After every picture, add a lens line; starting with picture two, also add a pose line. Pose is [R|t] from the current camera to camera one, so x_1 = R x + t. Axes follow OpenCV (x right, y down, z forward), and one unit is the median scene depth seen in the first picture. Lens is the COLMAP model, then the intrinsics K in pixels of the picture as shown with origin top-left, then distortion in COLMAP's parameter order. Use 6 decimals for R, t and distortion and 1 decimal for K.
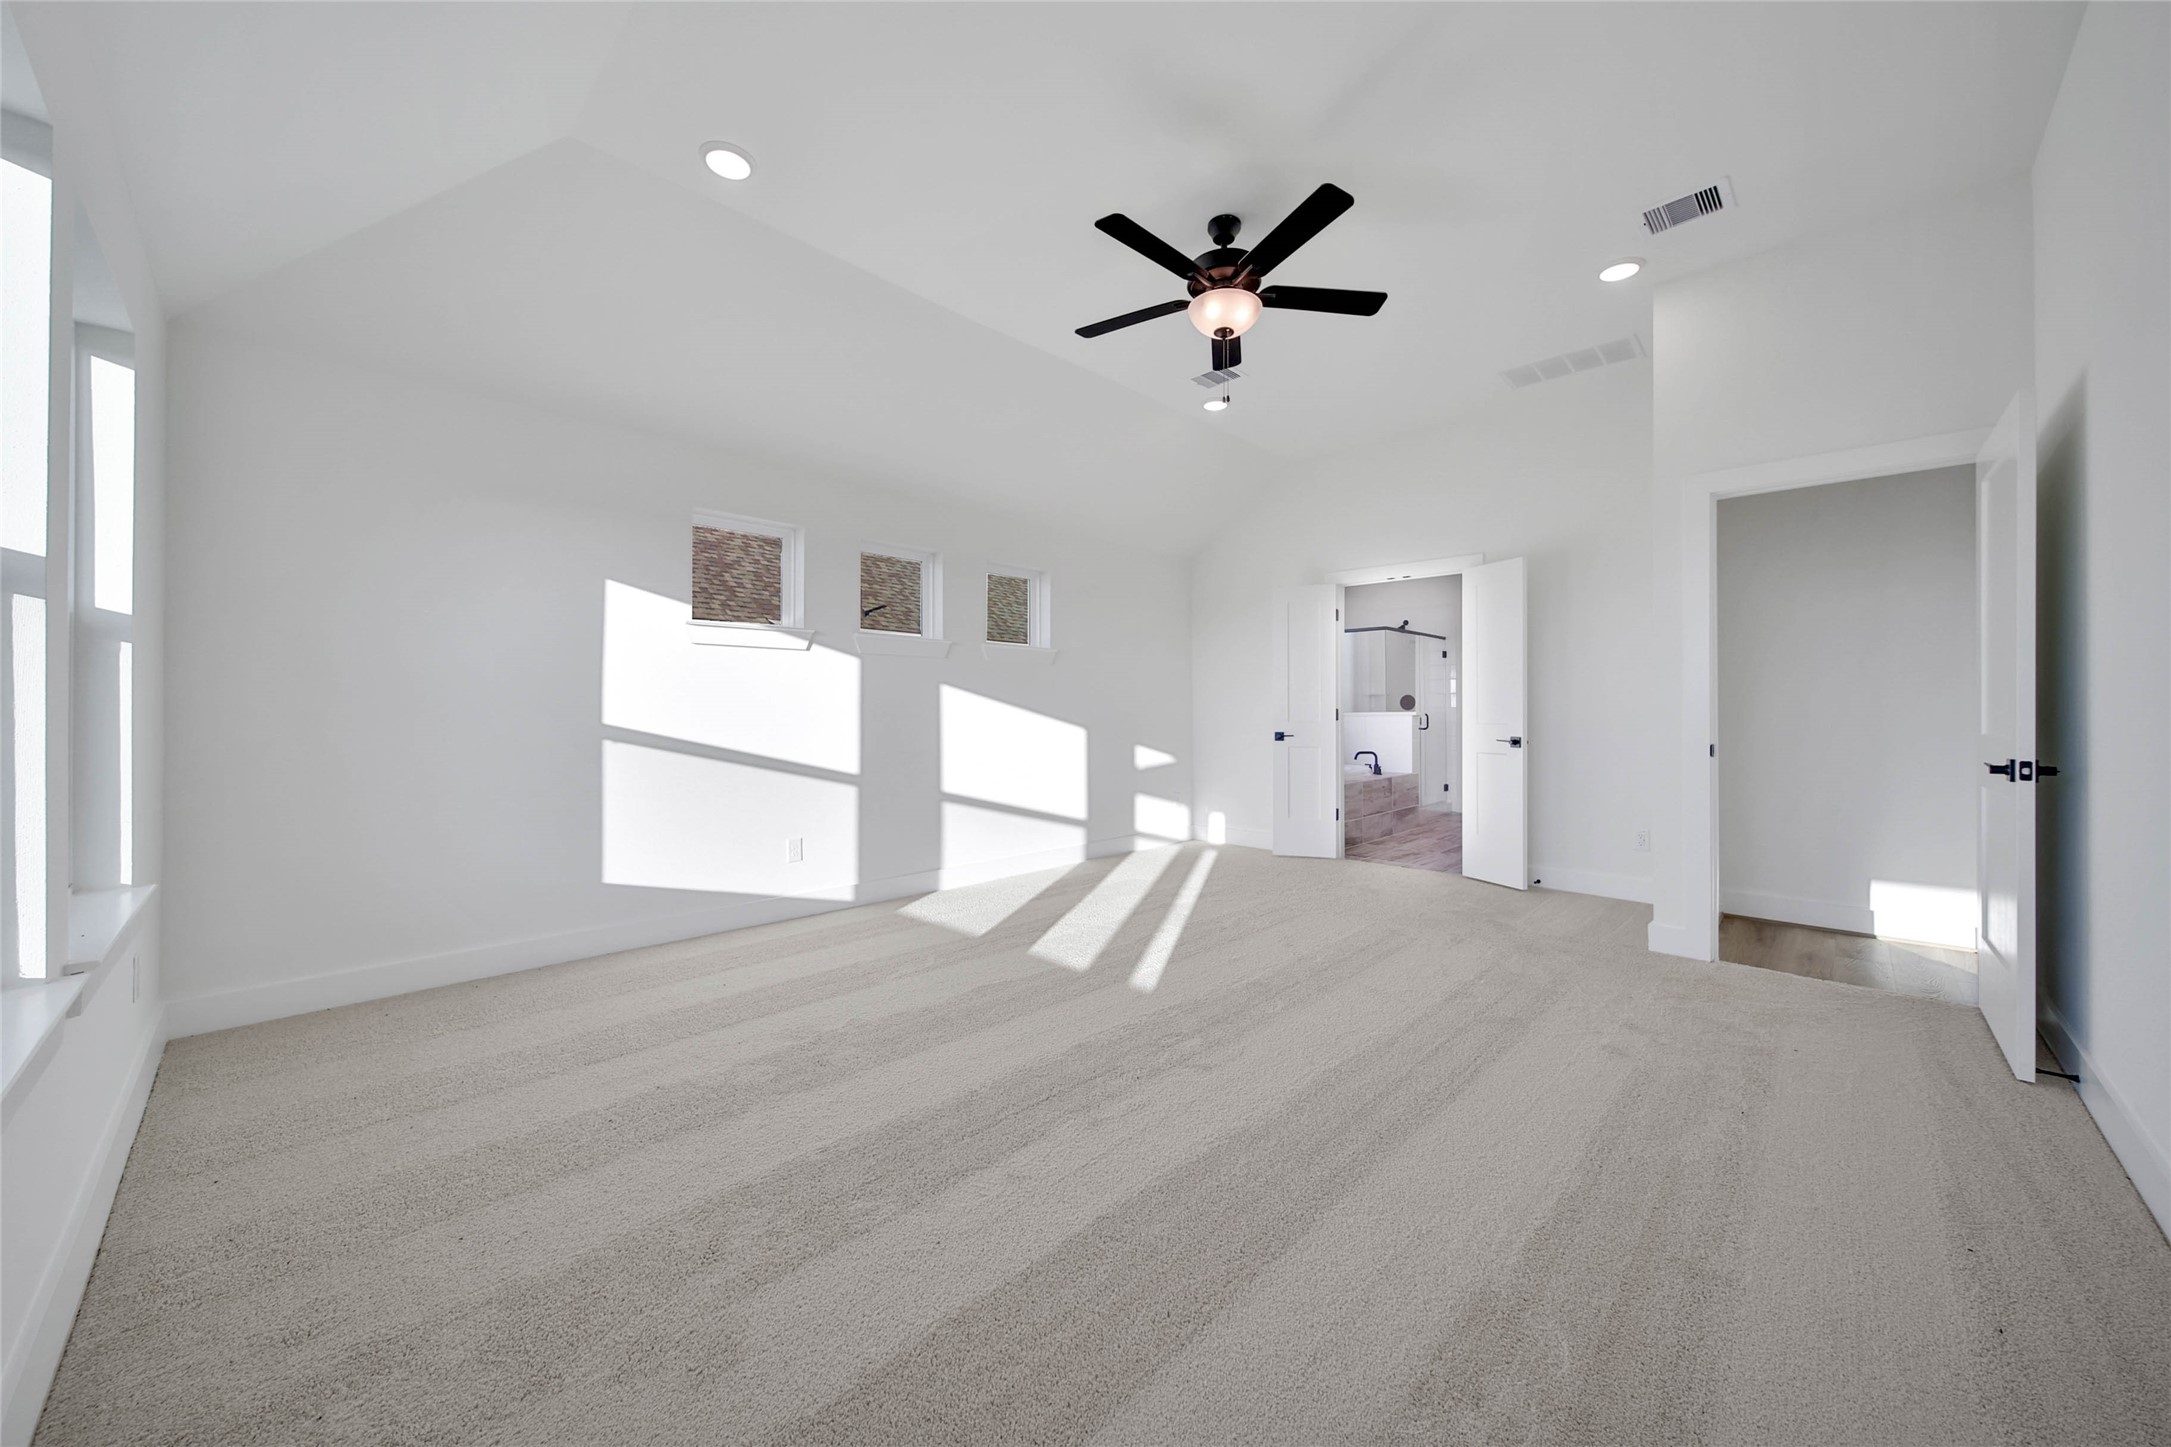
lens RADIAL K [[788.2, 0, 1092.2], [0, 788.2, 714.2], [0, 0, 1]] dist [0.000517, 0.000010]
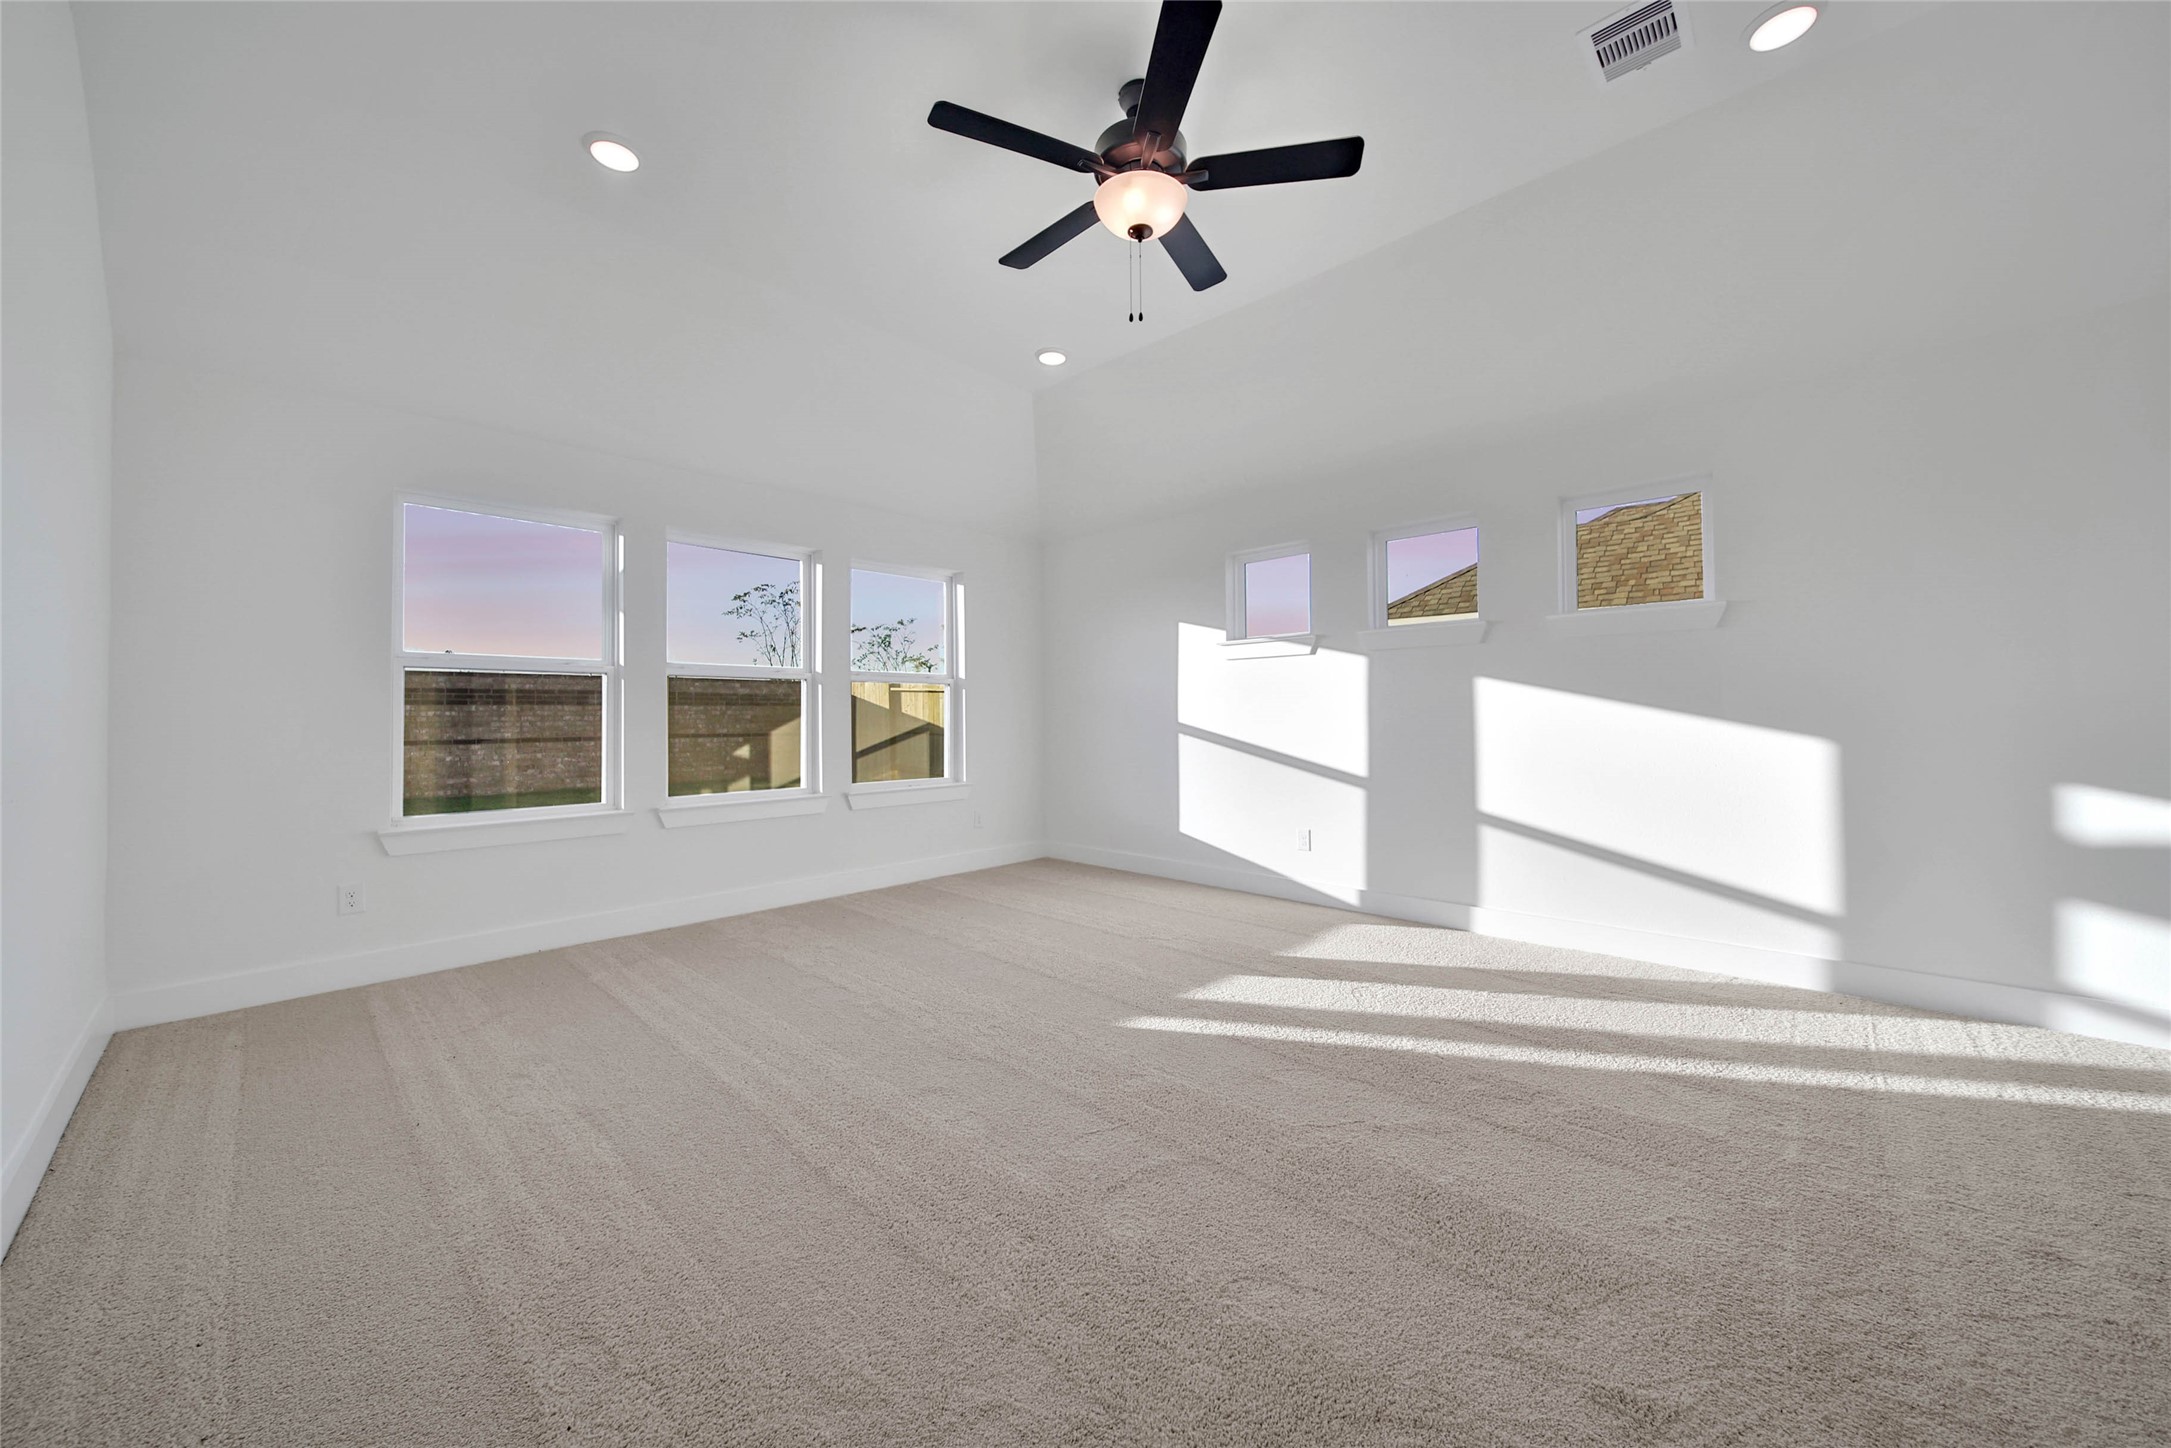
lens RADIAL K [[788.2, 0, 1092.2], [0, 788.2, 714.7], [0, 0, 1]] dist [0.000517, 0.000010]
pose [[0.010881, -0.001824, -0.999939, 0.682753], [0.002974, 0.999994, -0.001791, 0.000899], [0.999936, -0.002954, 0.010887, 0.673529]]
